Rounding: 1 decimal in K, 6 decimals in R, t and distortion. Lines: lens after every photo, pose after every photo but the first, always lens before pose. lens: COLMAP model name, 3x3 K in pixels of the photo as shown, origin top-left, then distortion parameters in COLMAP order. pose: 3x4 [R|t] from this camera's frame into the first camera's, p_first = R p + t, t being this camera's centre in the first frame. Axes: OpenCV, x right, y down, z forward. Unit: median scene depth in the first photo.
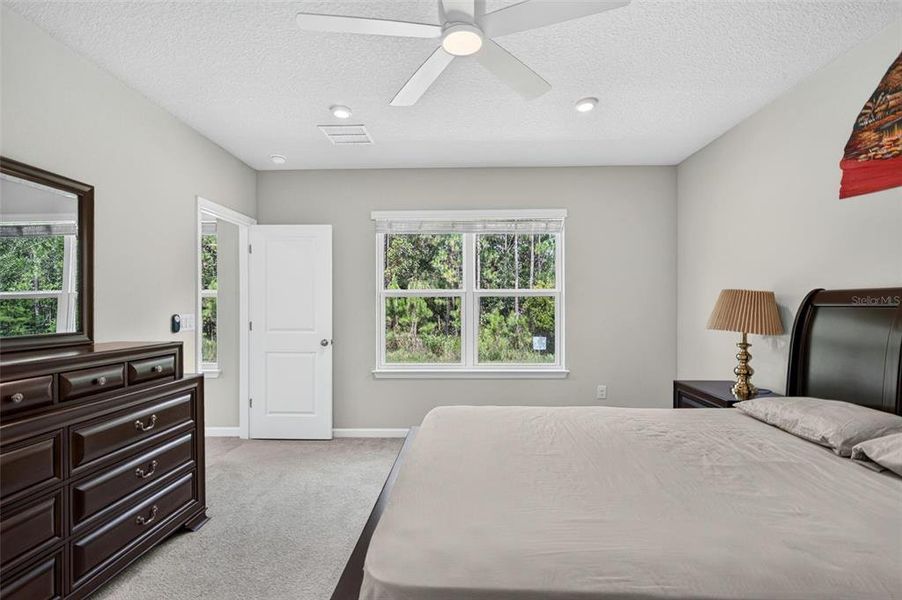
lens RADIAL K [[410.0, 0, 451.9], [0, 410.0, 306.6], [0, 0, 1]] dist [-0.000093, 0.001082]
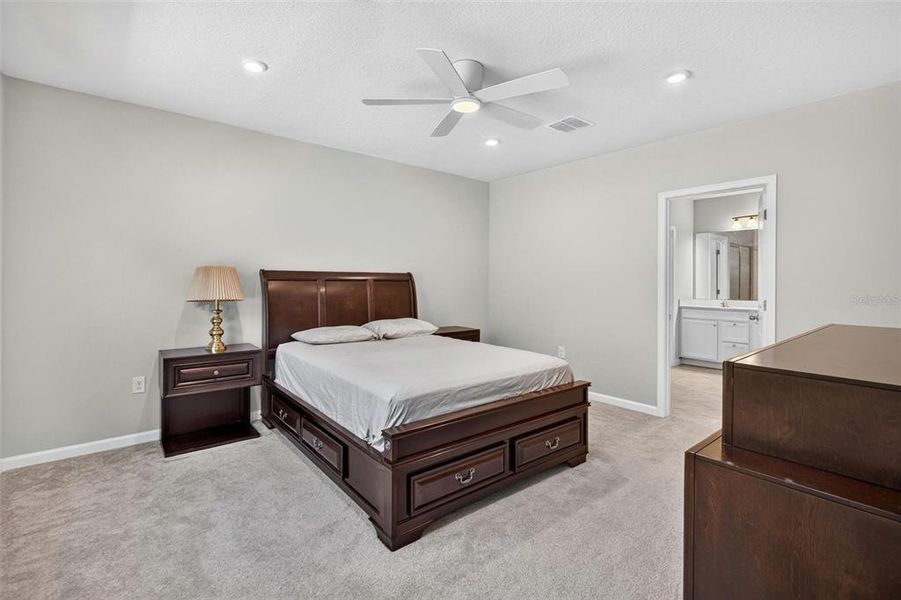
lens RADIAL K [[409.5, 0, 449.3], [0, 409.5, 293.9], [0, 0, 1]] dist [-0.000093, 0.001082]
pose [[-0.664345, -0.022638, 0.747083, -0.468388], [-0.001639, 0.999583, 0.028832, 0.003401], [-0.747424, 0.017929, -0.664105, 0.901327]]
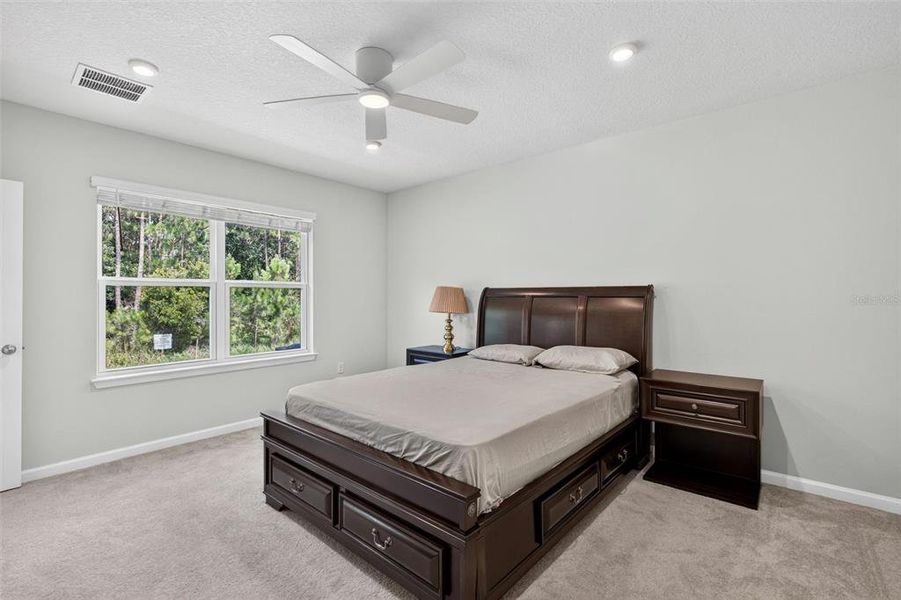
lens RADIAL K [[409.5, 0, 446.9], [0, 409.5, 297.2], [0, 0, 1]] dist [-0.000093, 0.001082]
pose [[0.629168, 0.001211, 0.777268, -0.387604], [0.002129, 0.999992, -0.003282, 0.003442], [-0.777266, 0.003720, 0.629161, -0.012434]]
